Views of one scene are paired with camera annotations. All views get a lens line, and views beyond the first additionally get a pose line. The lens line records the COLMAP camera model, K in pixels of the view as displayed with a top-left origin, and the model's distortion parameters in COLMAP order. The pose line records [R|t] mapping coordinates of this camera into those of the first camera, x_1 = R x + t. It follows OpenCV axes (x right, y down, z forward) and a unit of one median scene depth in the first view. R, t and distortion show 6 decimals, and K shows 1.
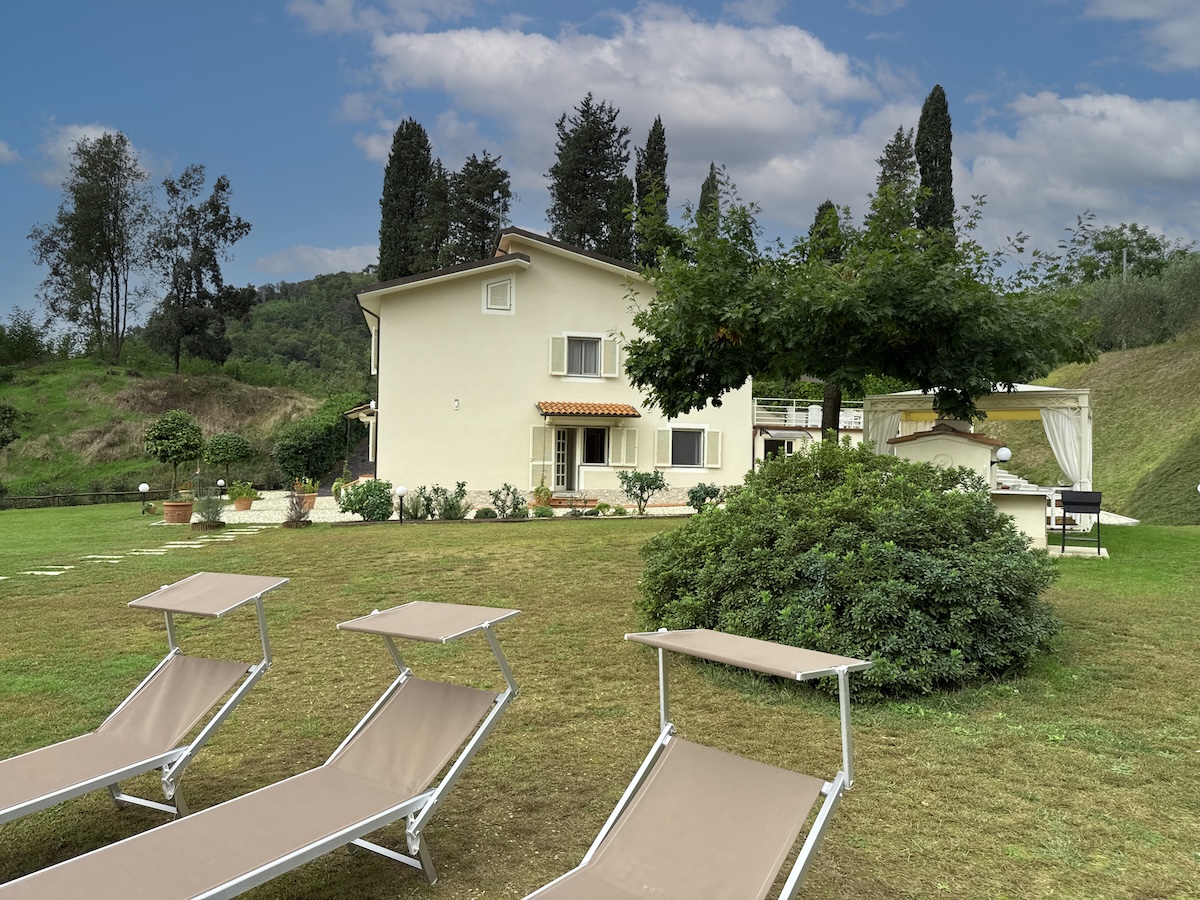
lens RADIAL K [[857.3, 0, 607.9], [0, 857.3, 445.1], [0, 0, 1]] dist [-0.015032, -0.006493]
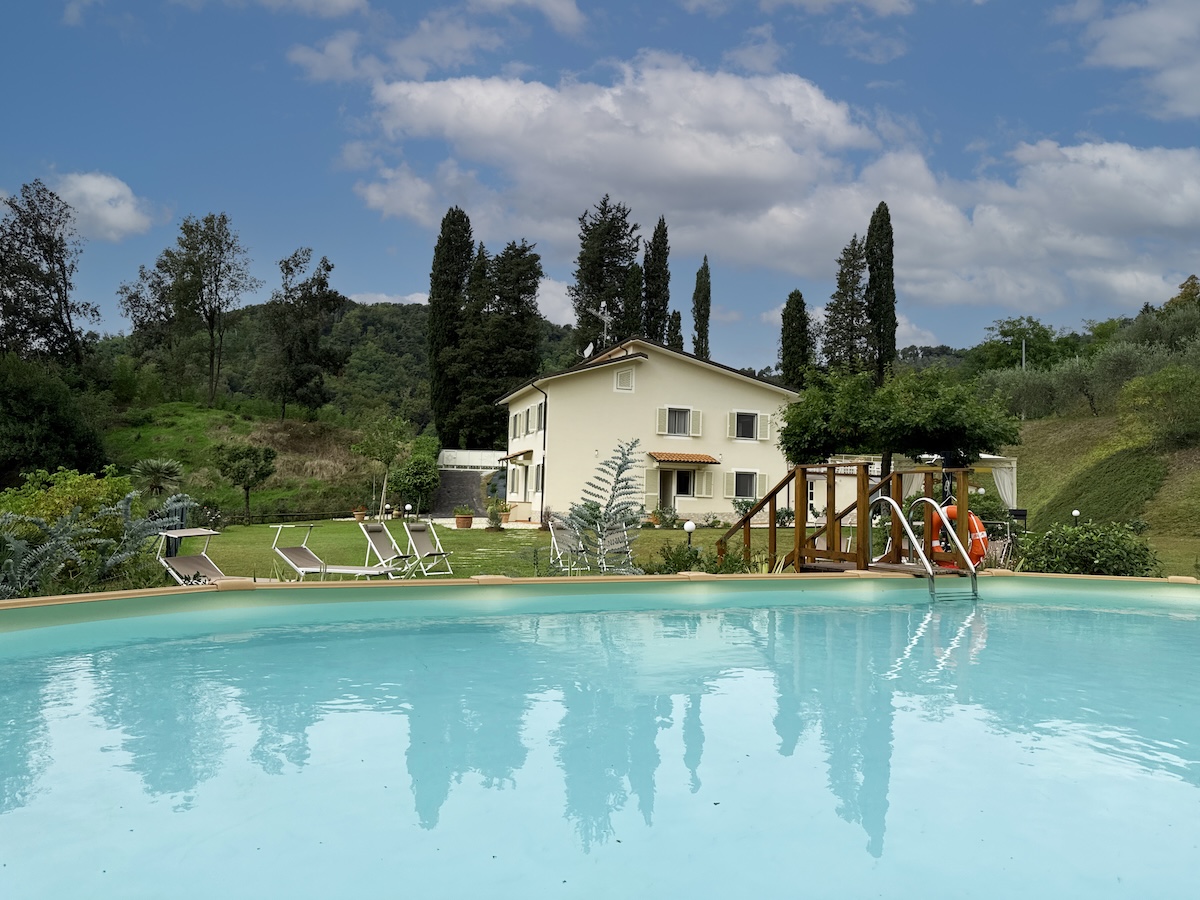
lens RADIAL K [[857.3, 0, 595.8], [0, 857.3, 451.7], [0, 0, 1]] dist [-0.015032, -0.006493]
pose [[0.995904, 0.018348, 0.088539, -0.148355], [-0.015333, 0.999283, -0.034618, 0.000372], [-0.089111, 0.033119, 0.995471, -0.223703]]
